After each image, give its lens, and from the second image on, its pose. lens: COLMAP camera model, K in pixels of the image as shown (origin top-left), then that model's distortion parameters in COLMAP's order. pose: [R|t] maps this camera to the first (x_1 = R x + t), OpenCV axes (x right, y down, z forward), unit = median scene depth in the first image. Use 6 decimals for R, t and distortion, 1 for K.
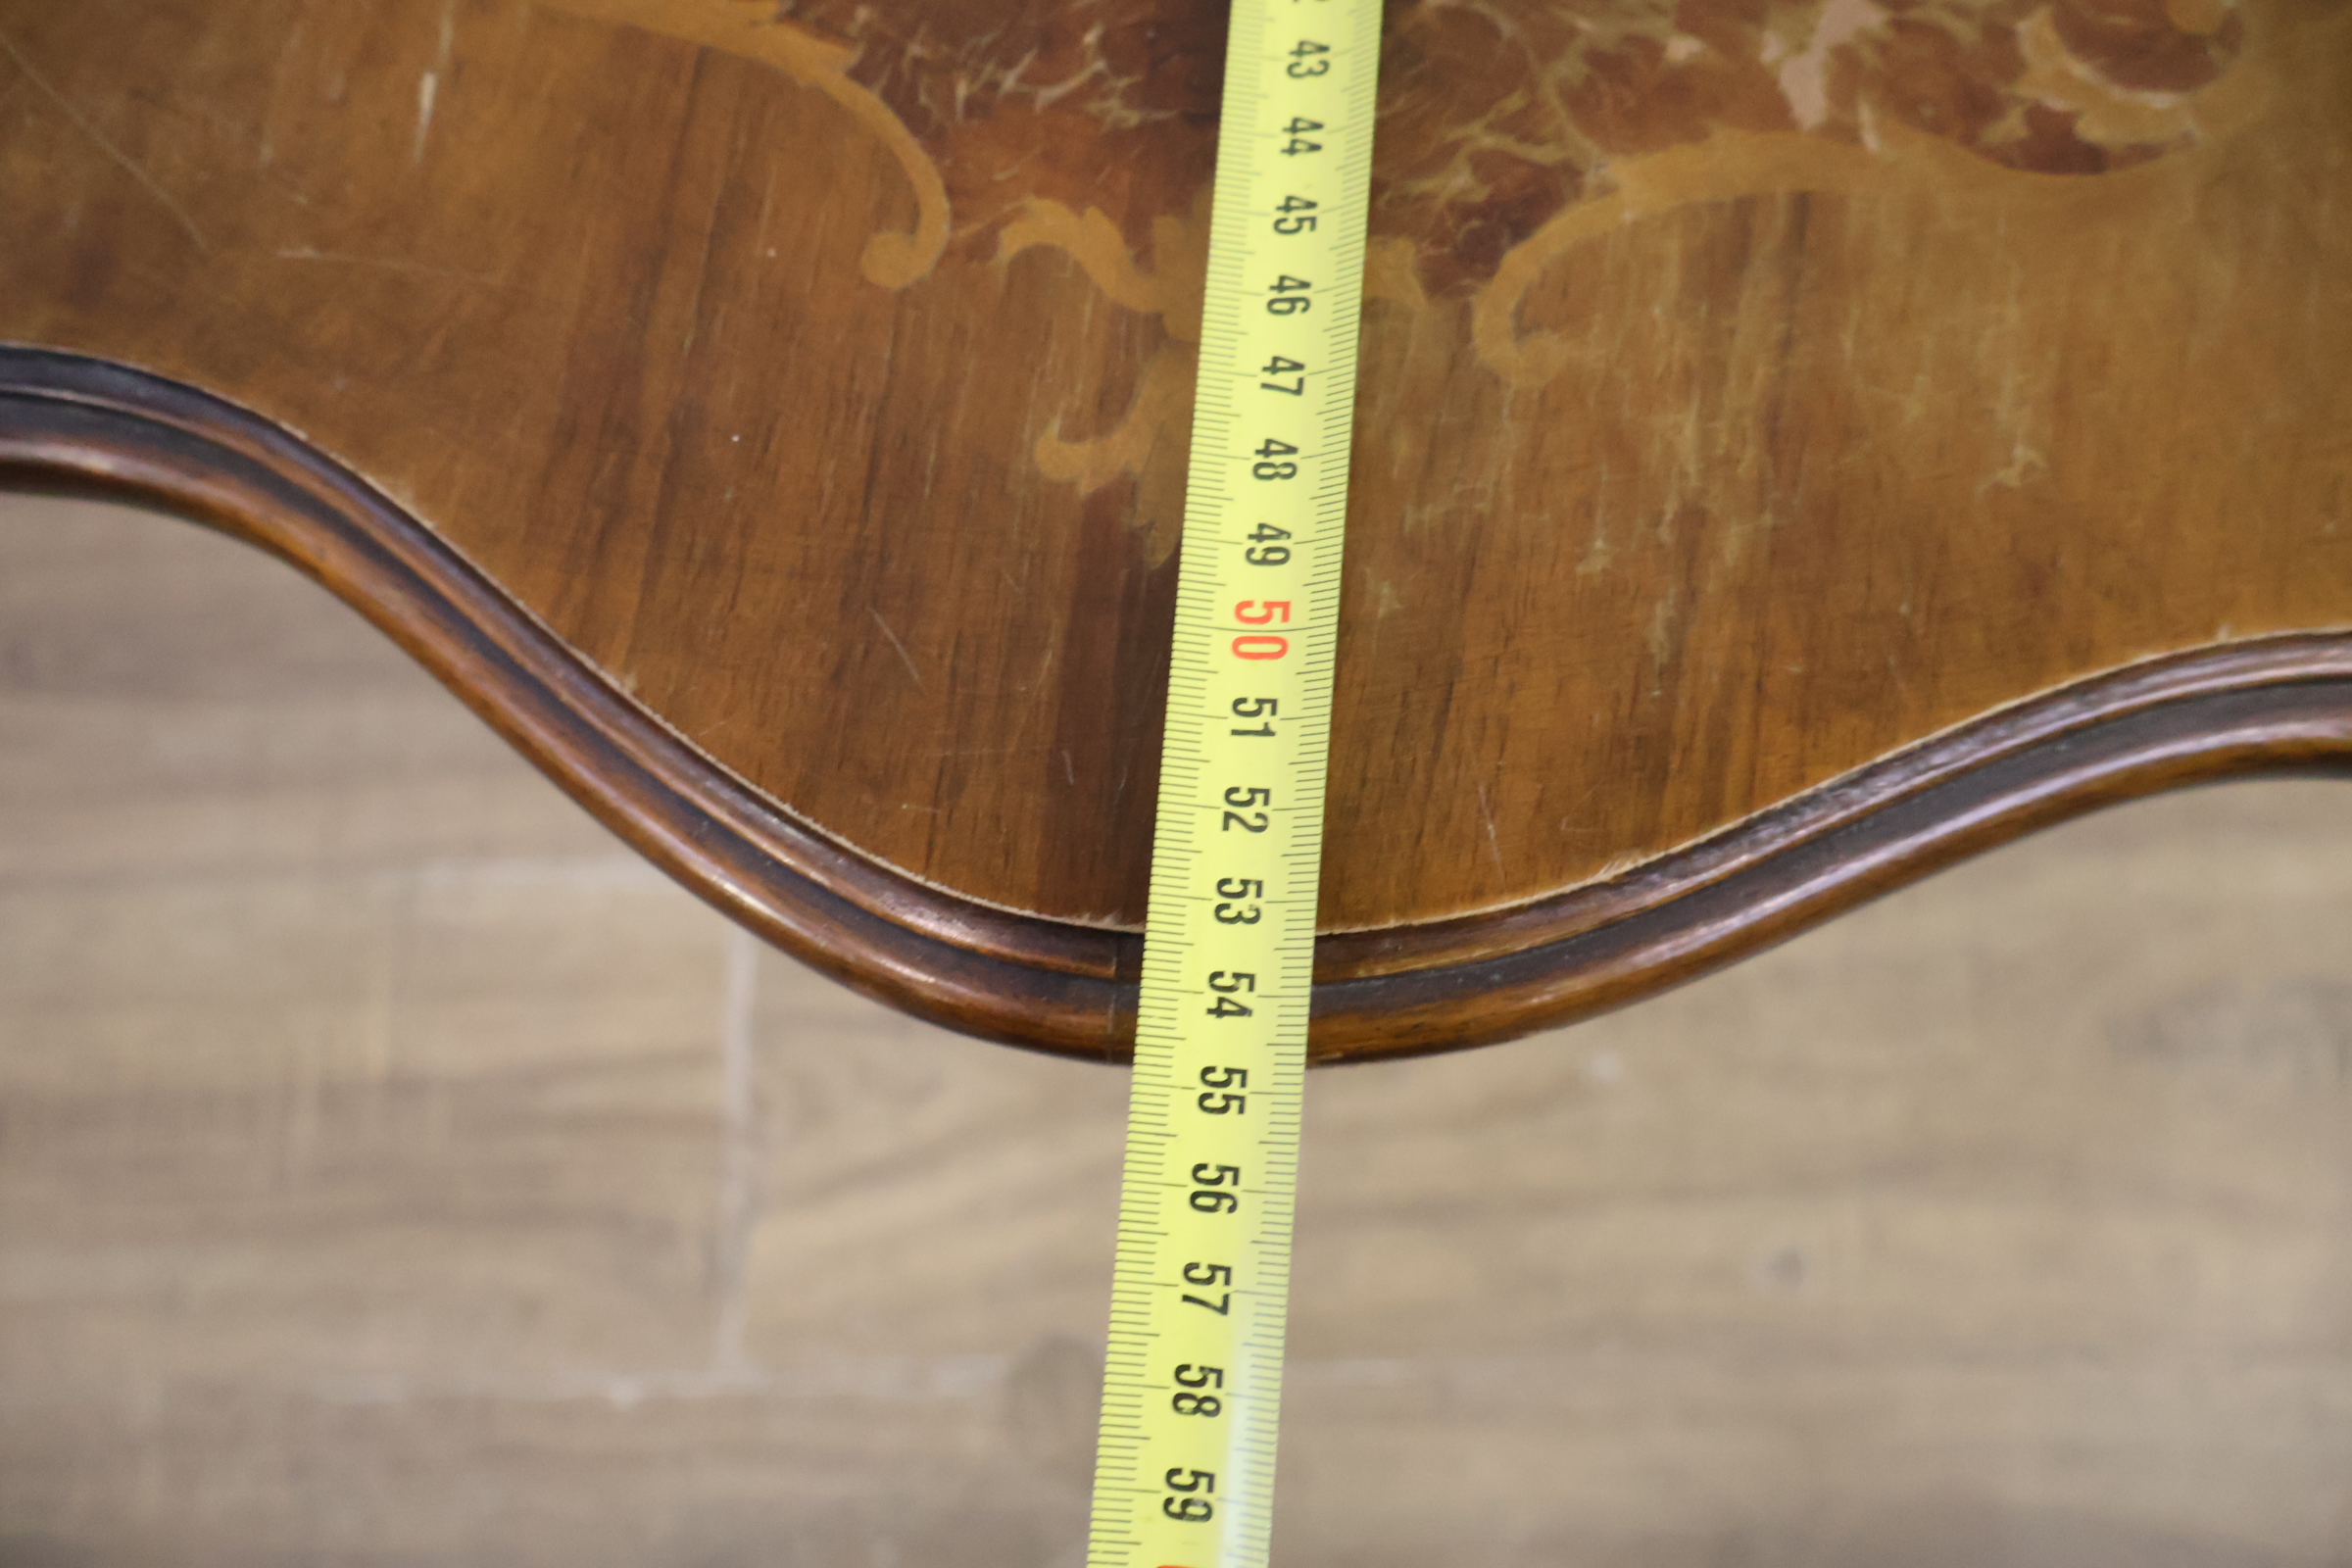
lens RADIAL K [[2005.7, 0, 1172.9], [0, 2005.7, 750.4], [0, 0, 1]] dist [0.002903, -0.005356]
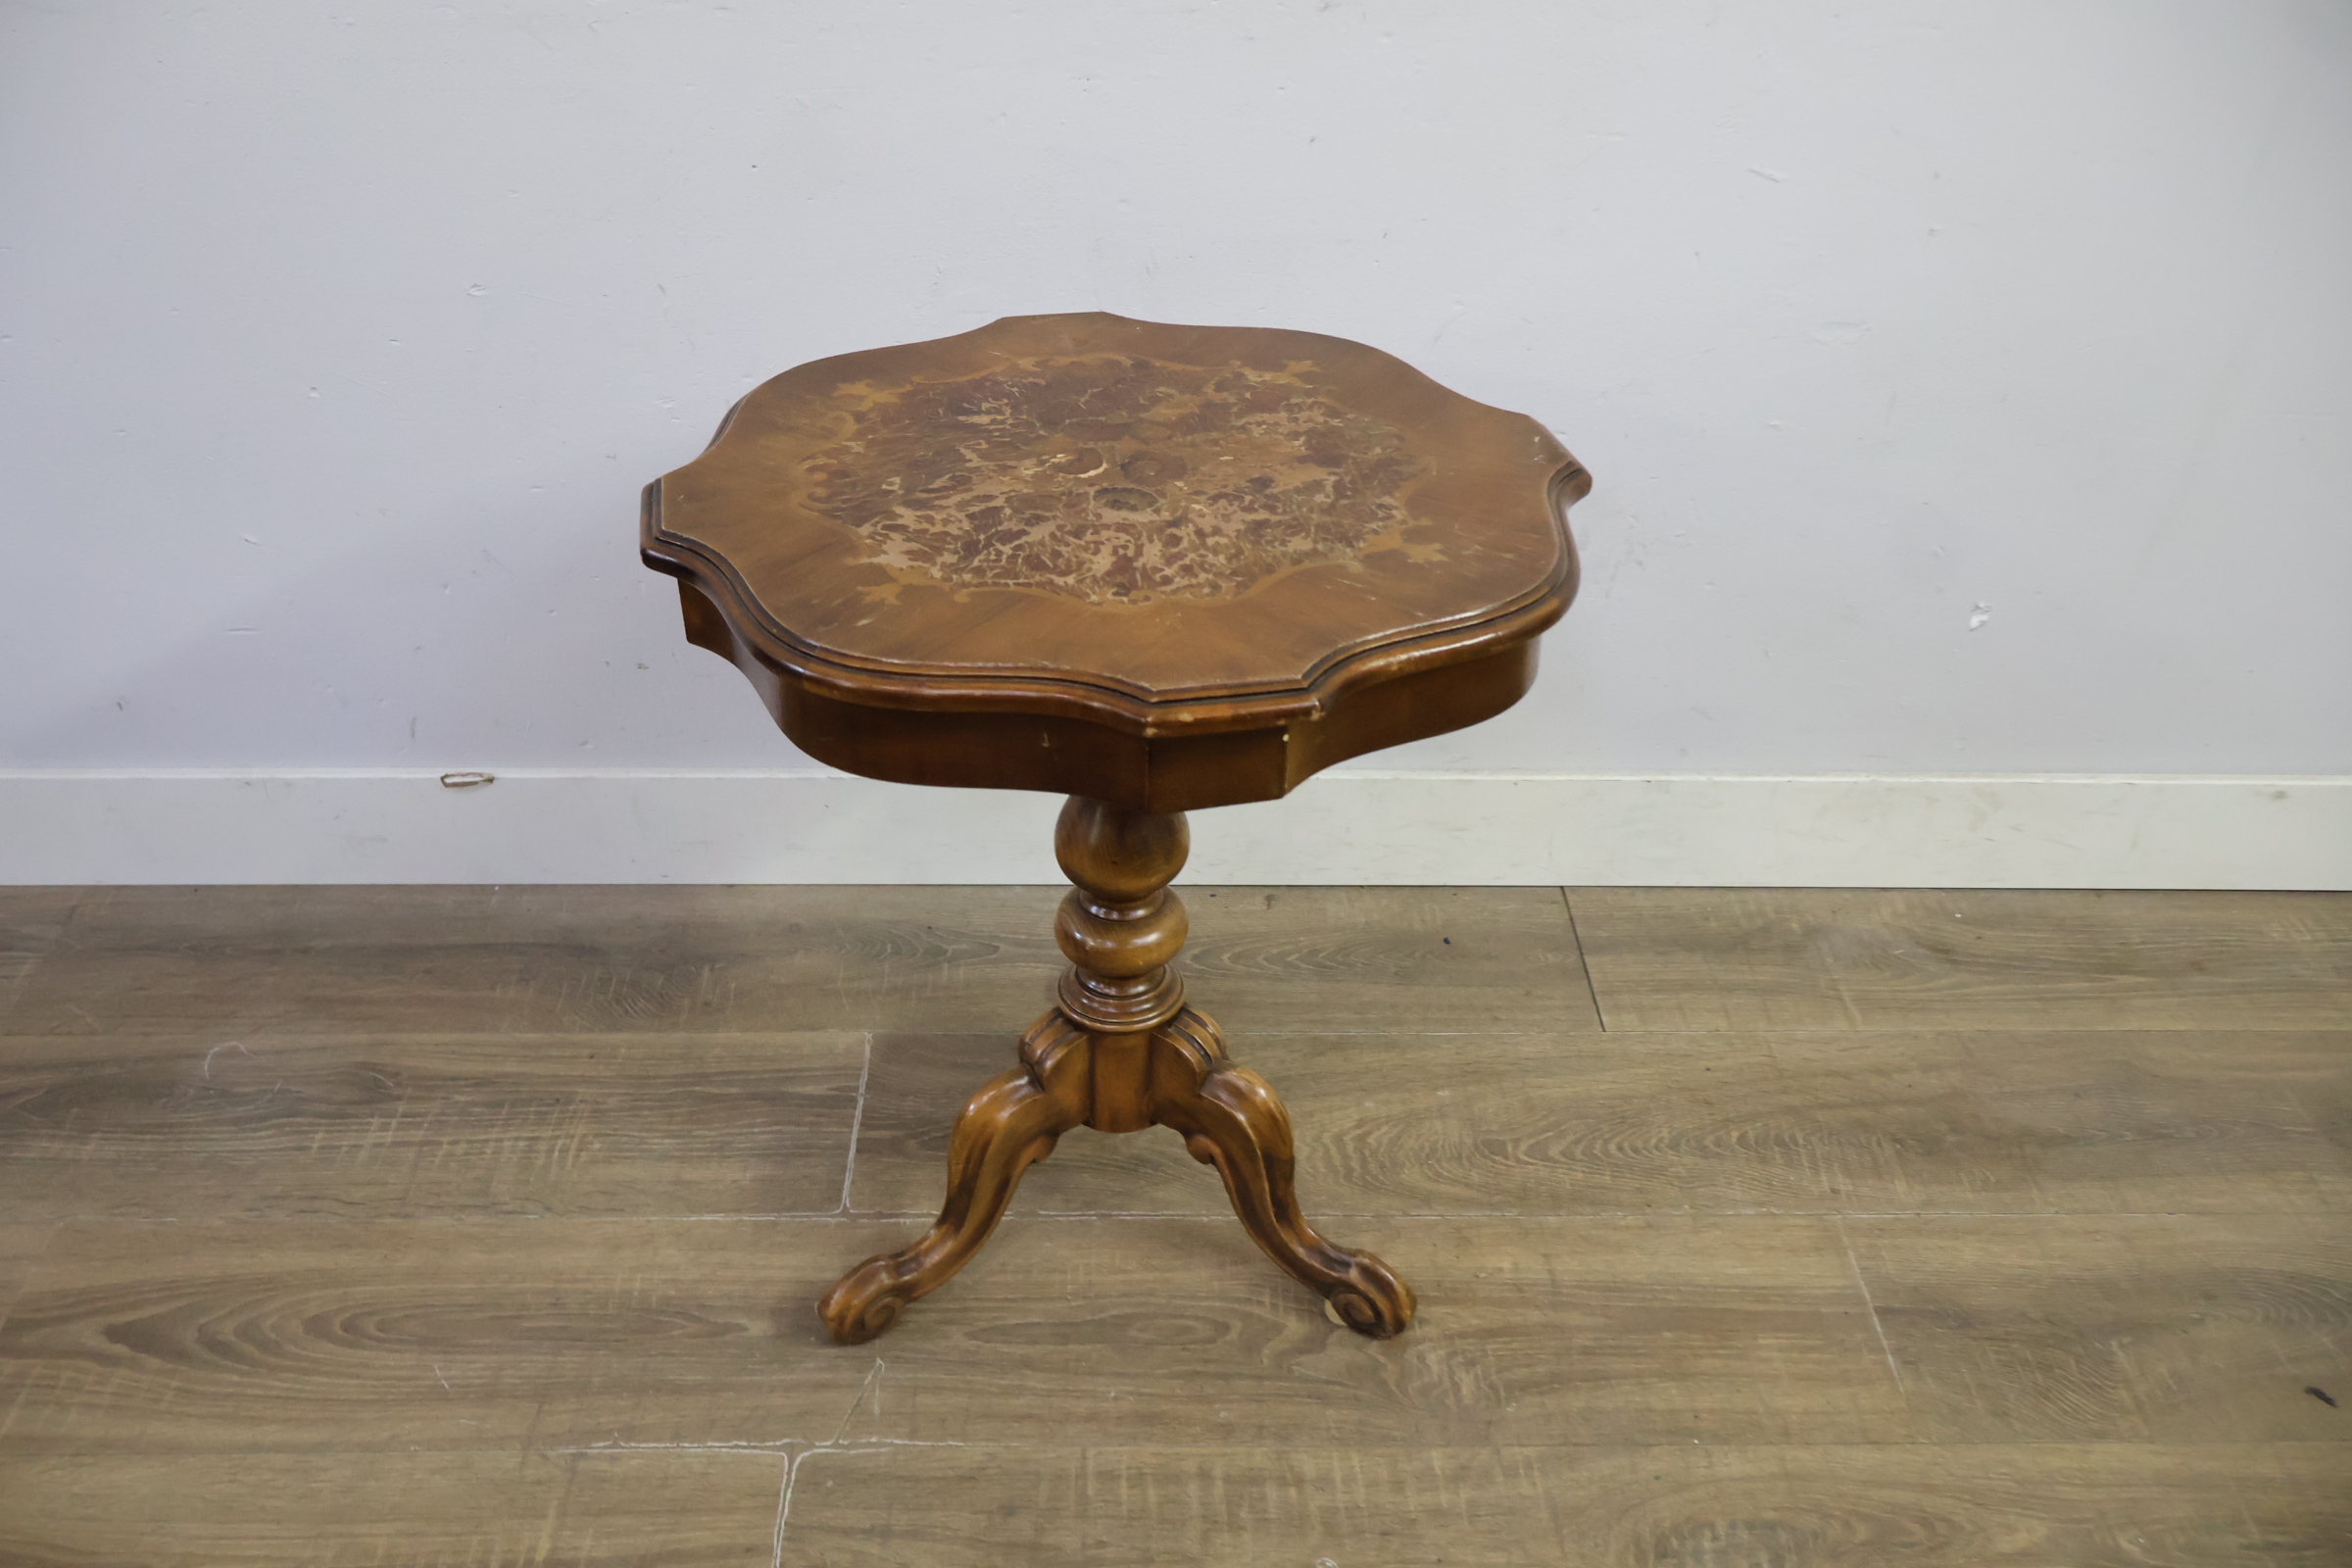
lens RADIAL K [[2005.7, 0, 1166.3], [0, 2005.7, 782.2], [0, 0, 1]] dist [0.002903, -0.005356]
pose [[0.998132, 0.045600, 0.040666, -0.019267], [-0.009555, 0.773889, -0.633249, 2.227264], [-0.060347, 0.631677, 0.772879, -1.990692]]
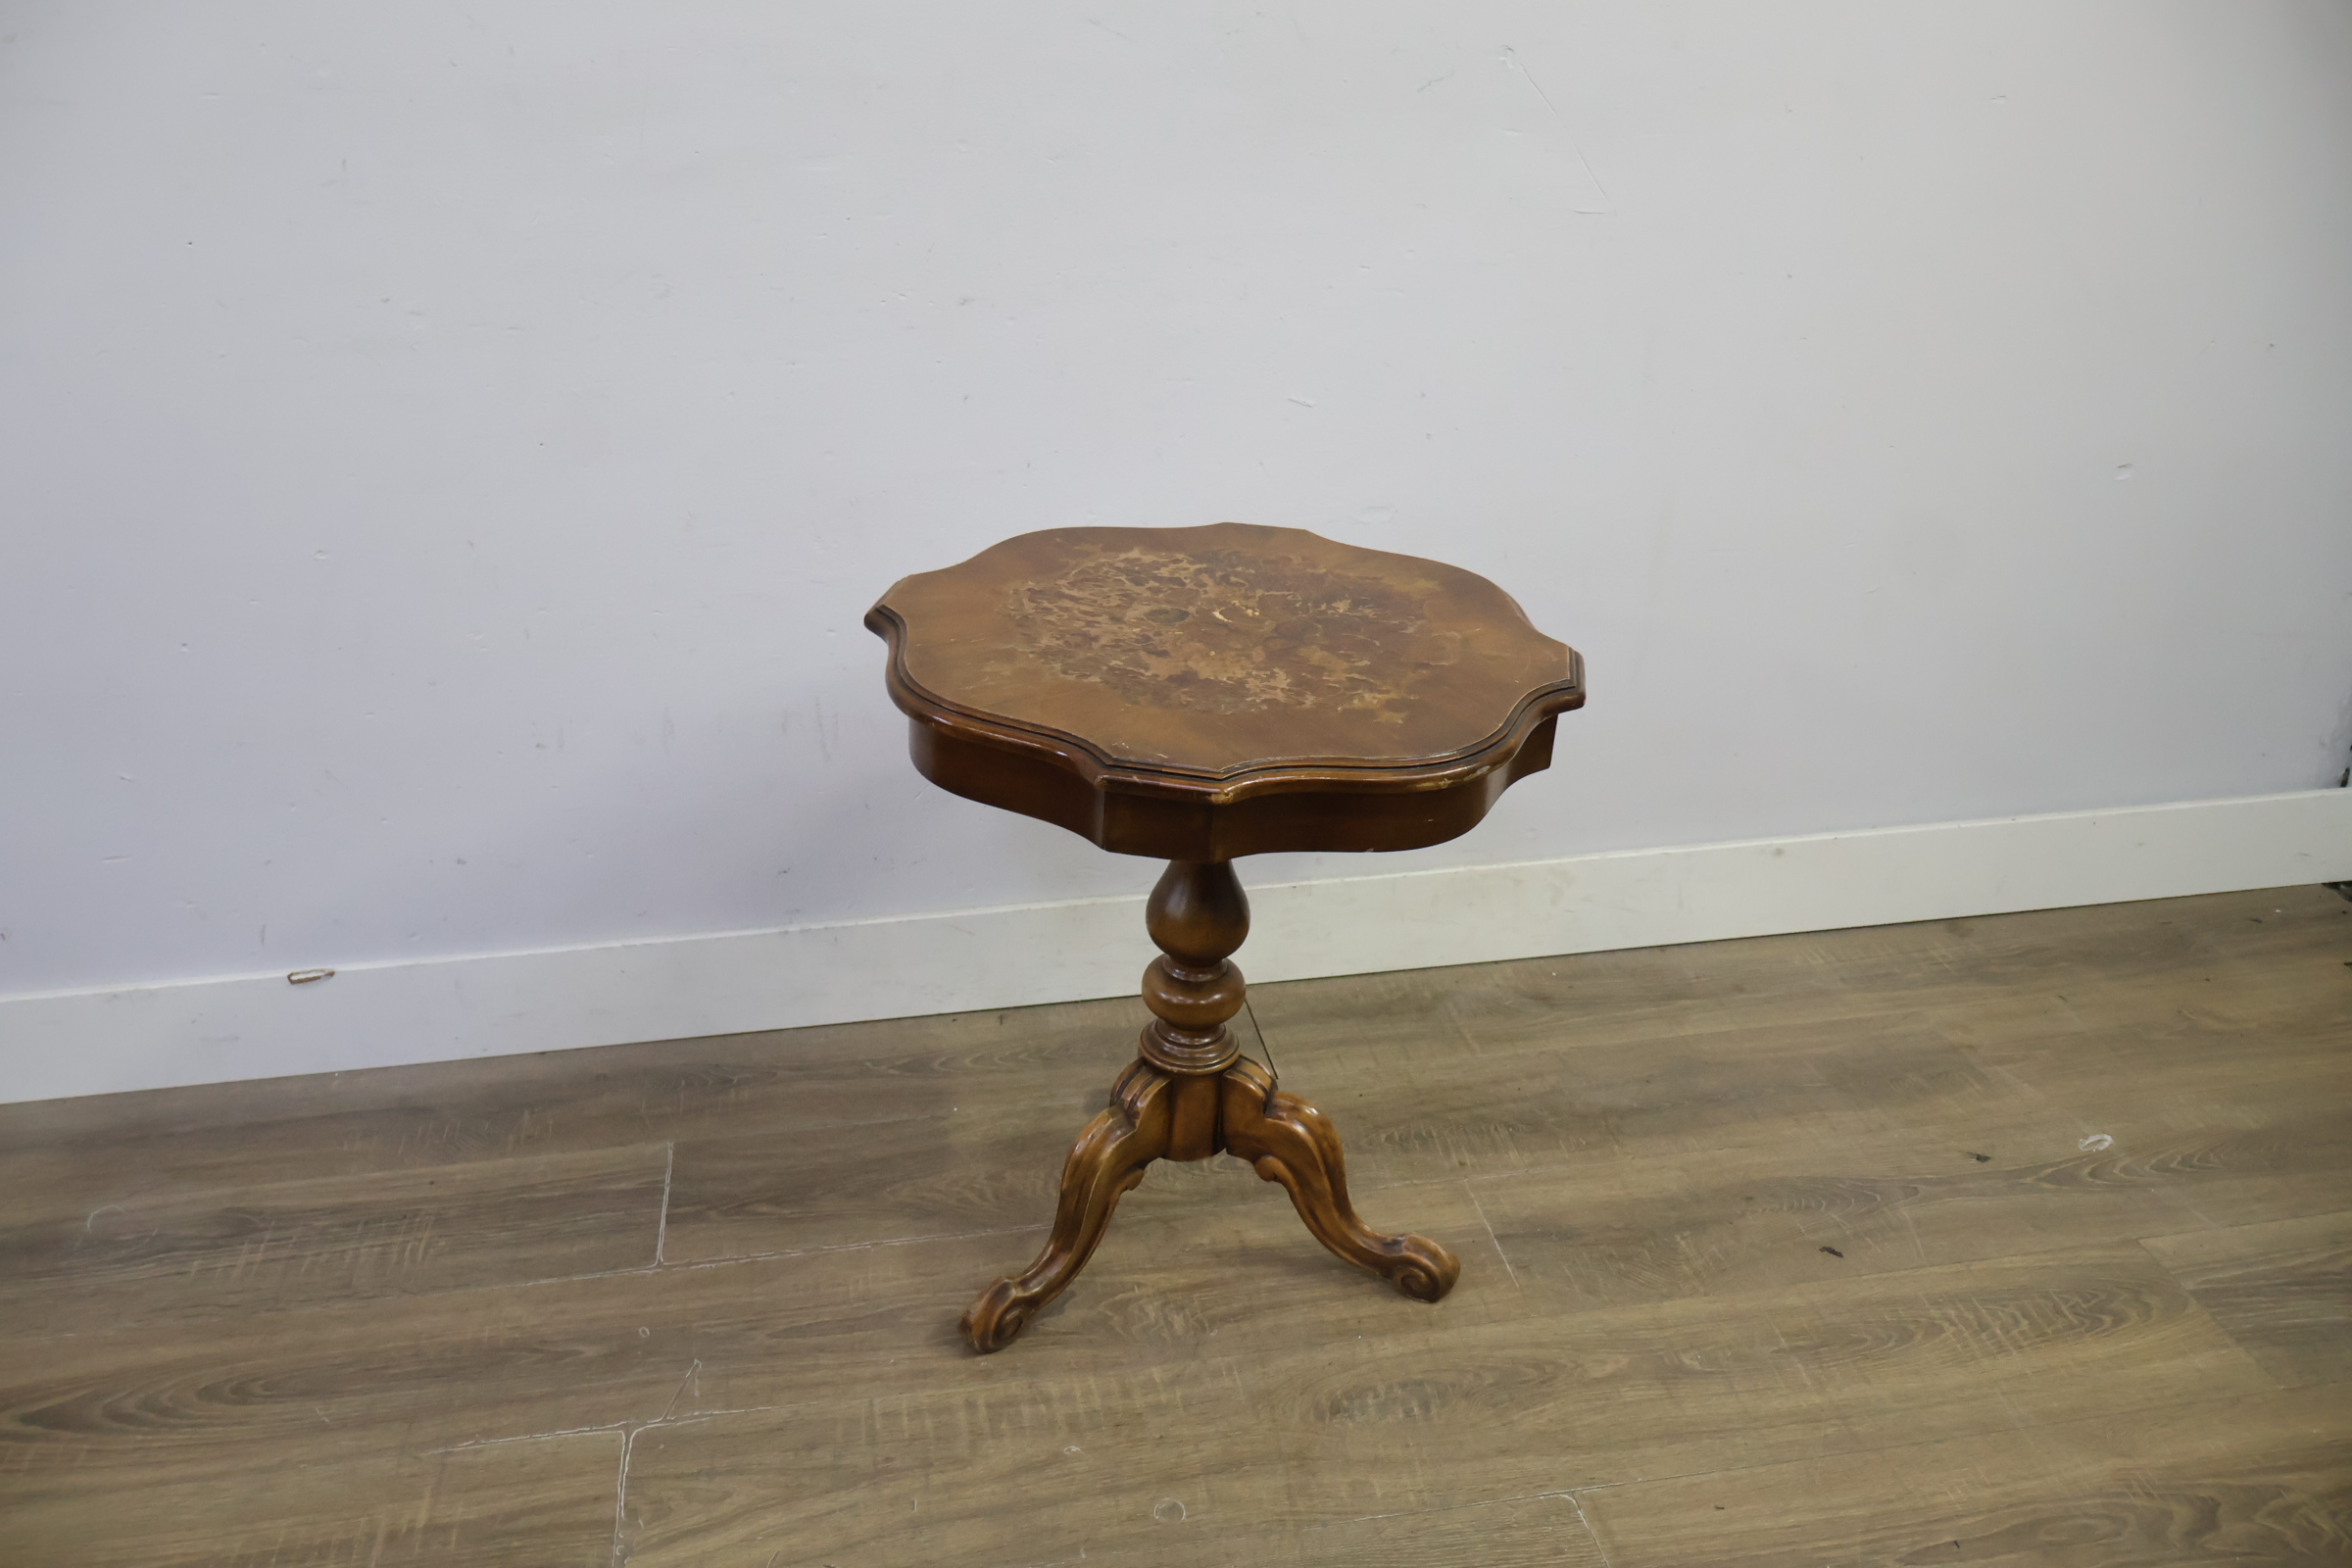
lens RADIAL K [[2005.7, 0, 1168.0], [0, 2005.7, 768.0], [0, 0, 1]] dist [0.002903, -0.005356]
pose [[0.987929, -0.034470, 0.151024, 0.101877], [0.139524, 0.621565, -0.770837, 4.151935], [-0.067301, 0.782604, 0.618871, -2.468157]]
